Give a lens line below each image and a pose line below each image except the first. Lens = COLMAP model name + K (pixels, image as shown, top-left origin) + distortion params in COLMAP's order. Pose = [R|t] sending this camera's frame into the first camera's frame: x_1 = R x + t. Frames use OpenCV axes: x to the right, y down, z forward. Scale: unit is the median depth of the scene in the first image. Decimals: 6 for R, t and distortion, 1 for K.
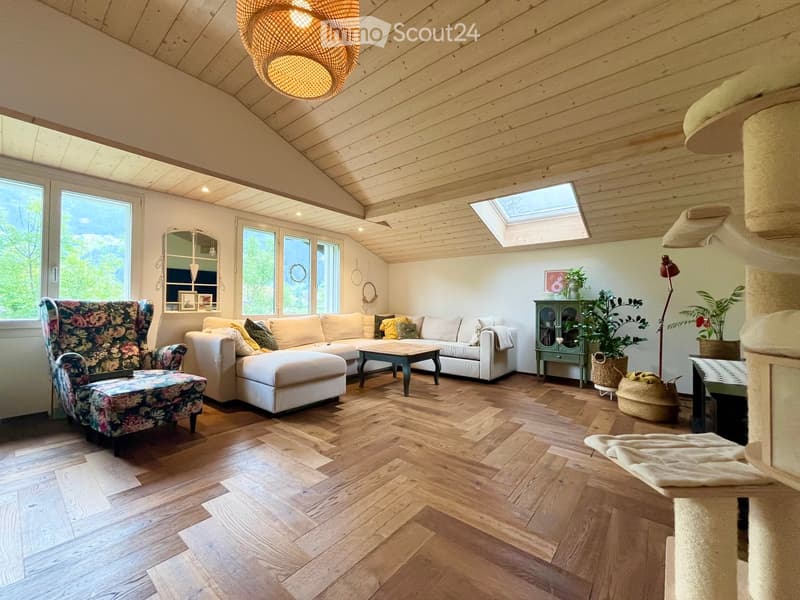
lens RADIAL K [[327.0, 0, 401.0], [0, 327.0, 300.5], [0, 0, 1]] dist [0.002603, -0.000134]
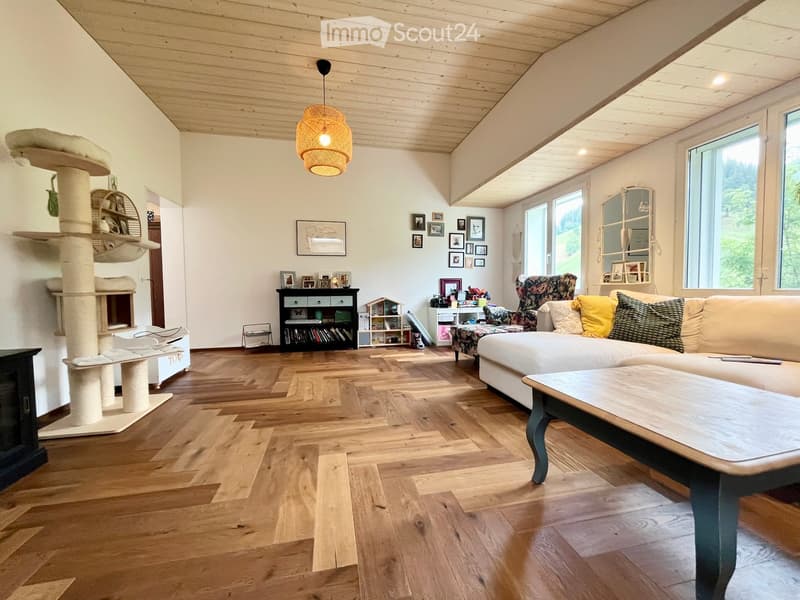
lens RADIAL K [[327.0, 0, 397.9], [0, 327.0, 300.3], [0, 0, 1]] dist [0.002603, -0.000134]
pose [[-0.632573, 0.030645, -0.773894, 0.433768], [0.017197, 0.999526, 0.025523, 0.046791], [0.774310, 0.002836, -0.632801, 1.090396]]
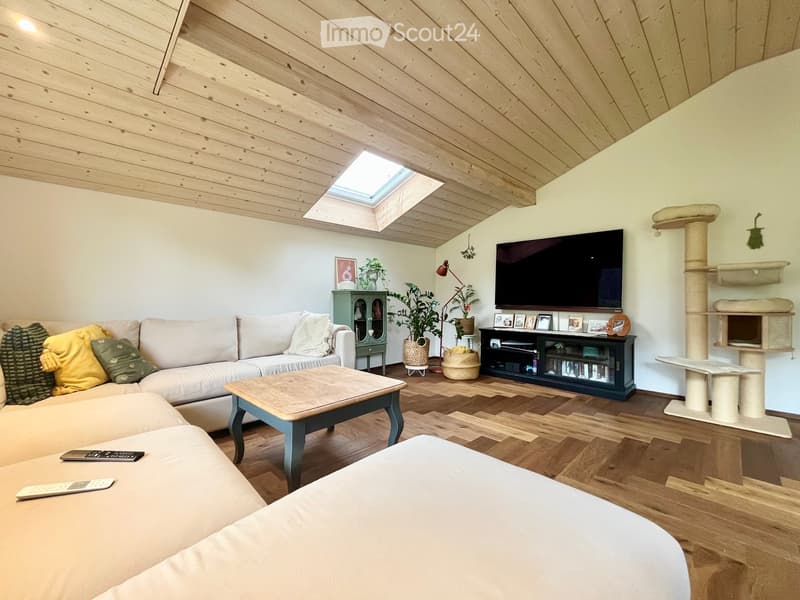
lens RADIAL K [[327.0, 0, 399.9], [0, 327.0, 302.5], [0, 0, 1]] dist [0.002603, -0.000134]
pose [[0.119778, -0.021337, 0.992571, -0.514227], [-0.017509, 0.999568, 0.023600, 0.010324], [-0.992646, -0.020206, 0.119353, 0.902290]]
